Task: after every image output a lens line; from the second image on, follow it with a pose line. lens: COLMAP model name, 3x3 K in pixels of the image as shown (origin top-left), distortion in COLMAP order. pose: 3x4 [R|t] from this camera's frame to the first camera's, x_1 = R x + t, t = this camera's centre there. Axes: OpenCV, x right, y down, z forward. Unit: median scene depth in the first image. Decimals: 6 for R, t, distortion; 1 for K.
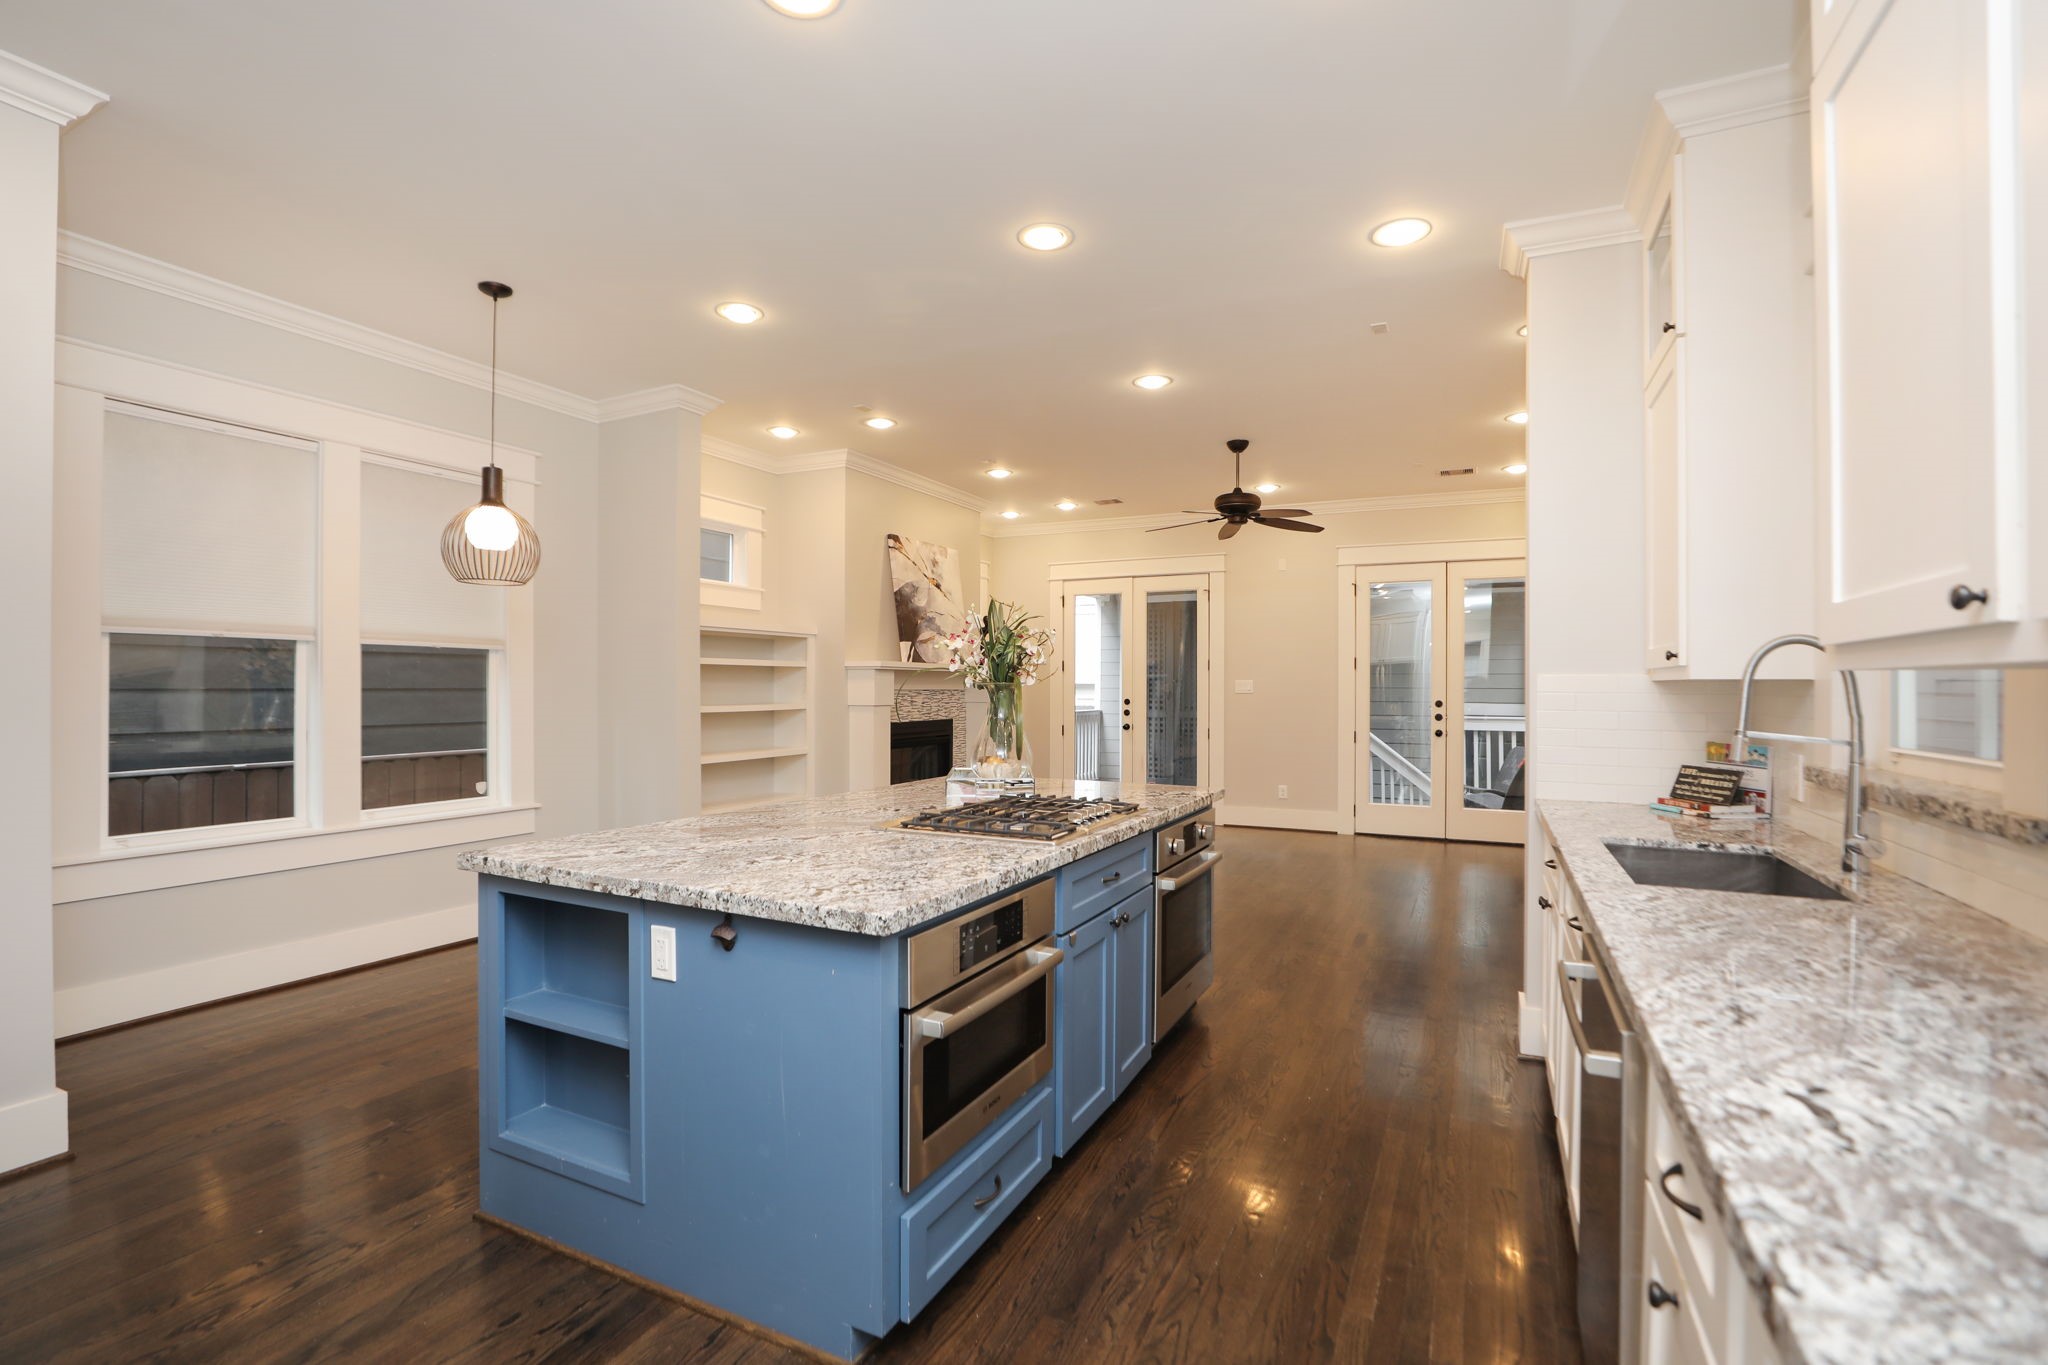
lens RADIAL K [[937.8, 0, 1030.0], [0, 937.8, 684.4], [0, 0, 1]] dist [-0.045447, 0.014994]
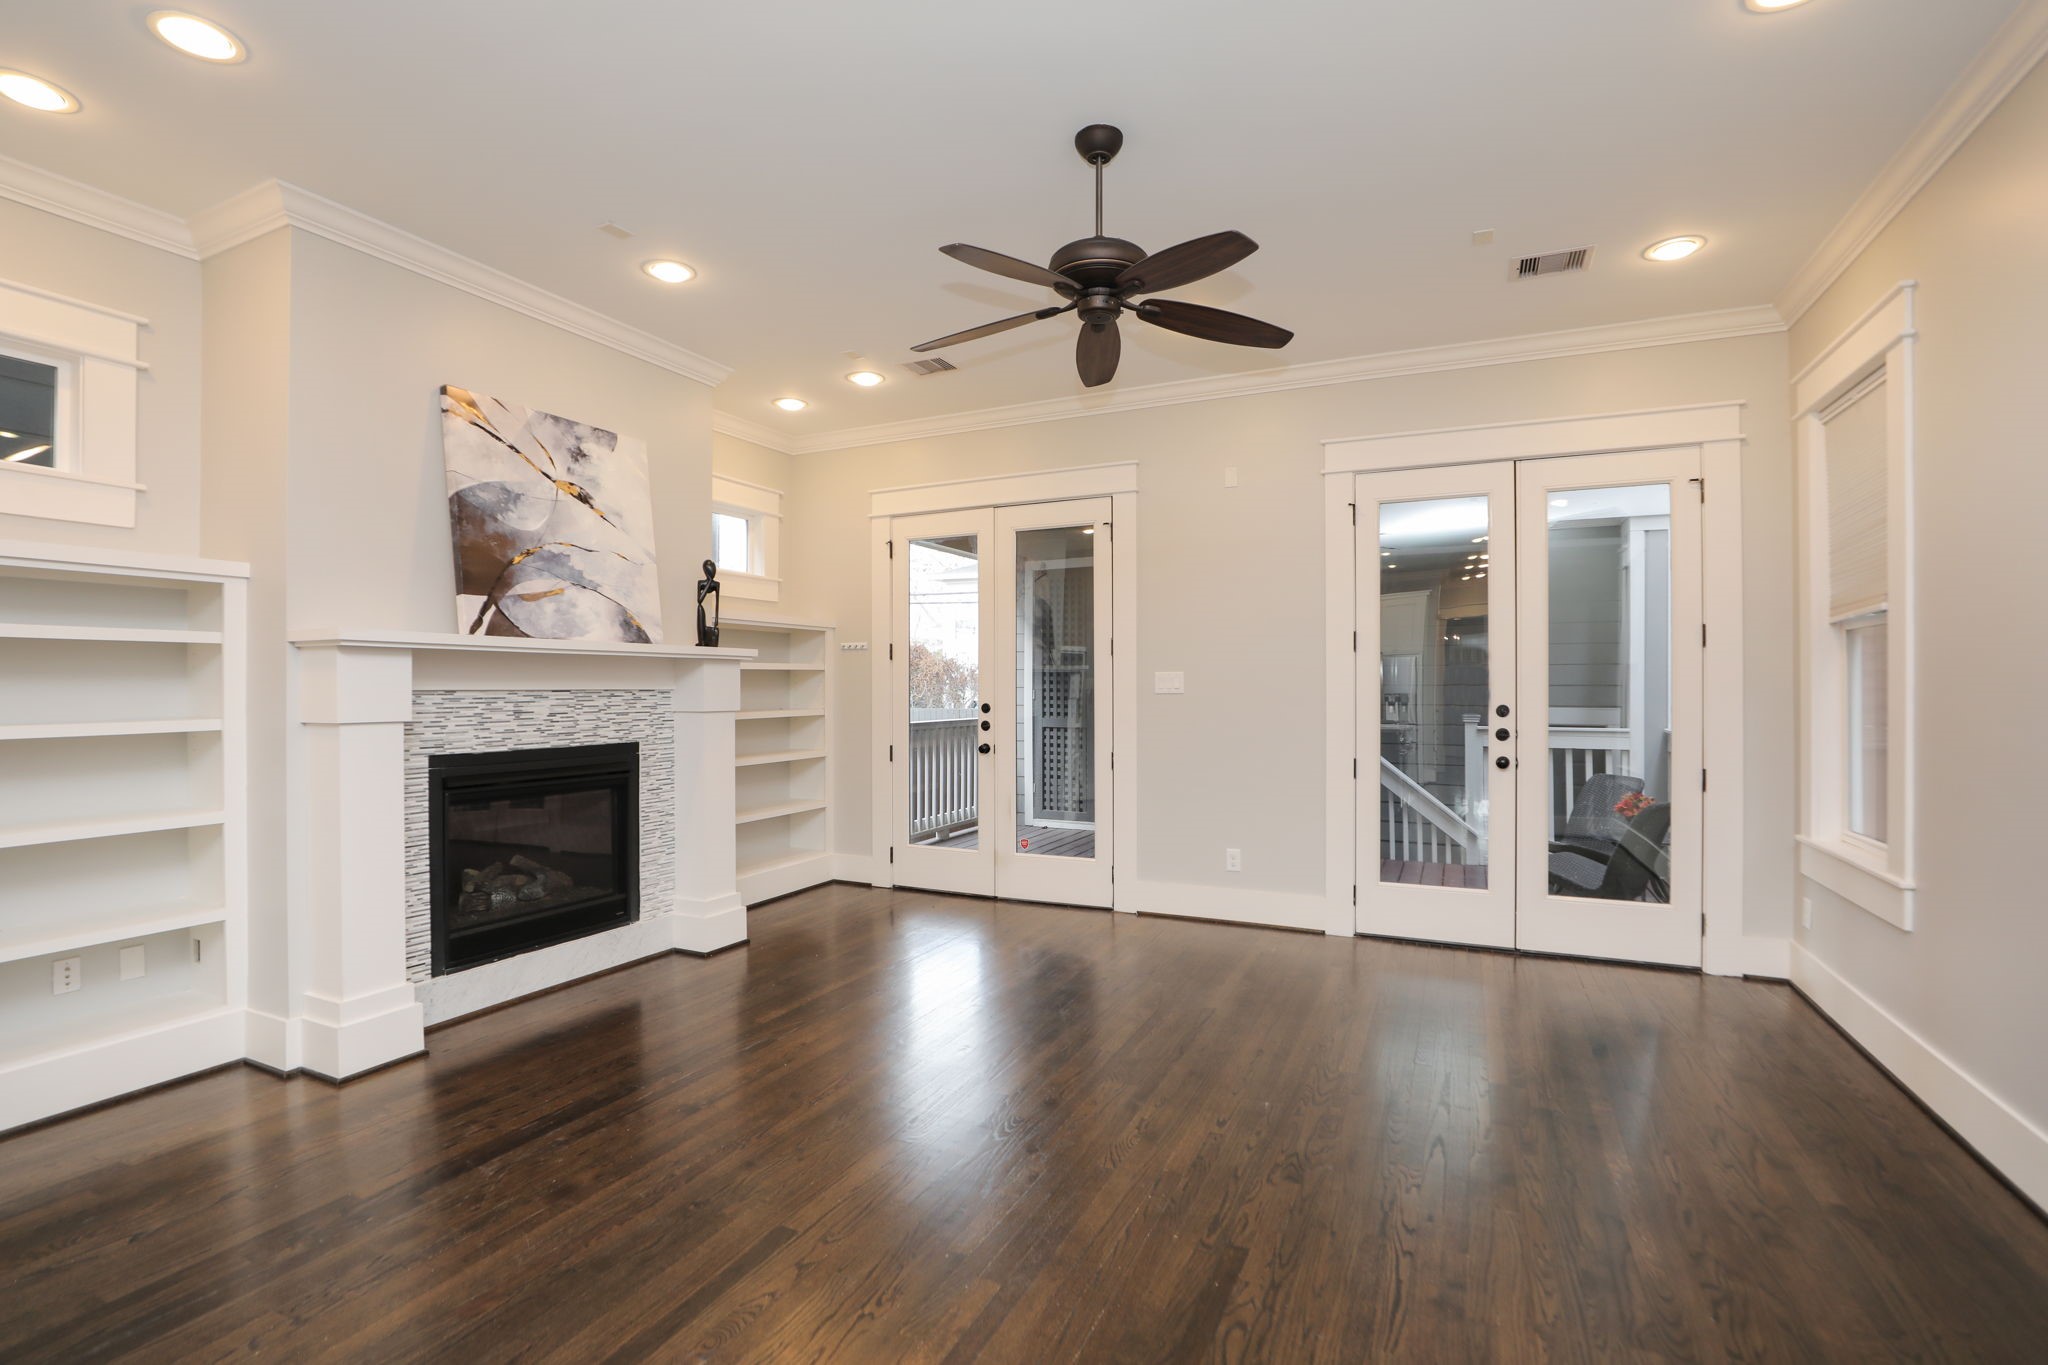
lens RADIAL K [[937.8, 0, 1030.0], [0, 937.8, 684.4], [0, 0, 1]] dist [-0.045447, 0.014994]
pose [[0.999963, -0.004000, 0.007605, 0.182661], [0.004000, 0.999992, 0.000016, 0.004405], [-0.007605, 0.000014, 0.999971, 0.542642]]
